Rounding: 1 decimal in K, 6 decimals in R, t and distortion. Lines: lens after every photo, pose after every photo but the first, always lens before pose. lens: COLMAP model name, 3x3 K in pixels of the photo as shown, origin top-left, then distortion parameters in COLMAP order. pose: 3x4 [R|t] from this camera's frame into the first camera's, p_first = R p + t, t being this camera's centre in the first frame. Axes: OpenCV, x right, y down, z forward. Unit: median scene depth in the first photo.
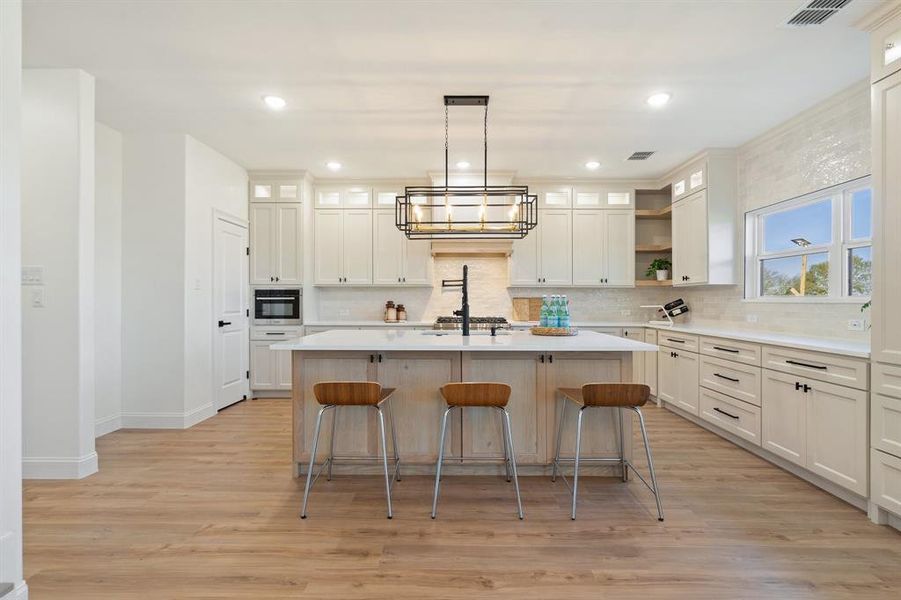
lens RADIAL K [[415.8, 0, 441.4], [0, 415.8, 302.4], [0, 0, 1]] dist [0.000292, -0.000725]
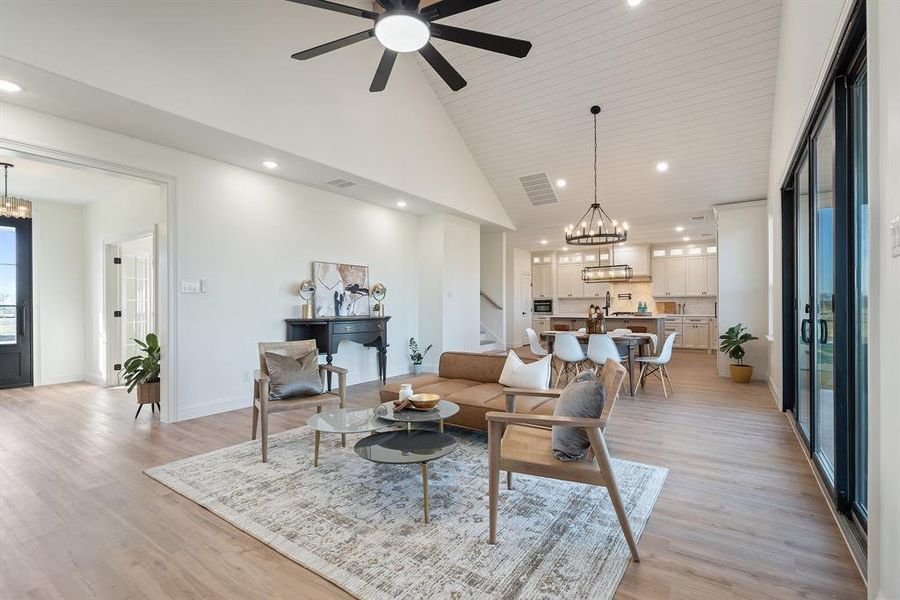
lens RADIAL K [[415.3, 0, 445.3], [0, 415.3, 304.7], [0, 0, 1]] dist [0.000292, -0.000725]
pose [[0.840424, -0.007451, -0.541878, 0.446433], [0.002262, 0.999945, -0.010242, 0.020017], [0.541924, 0.007382, 0.840395, -1.361782]]
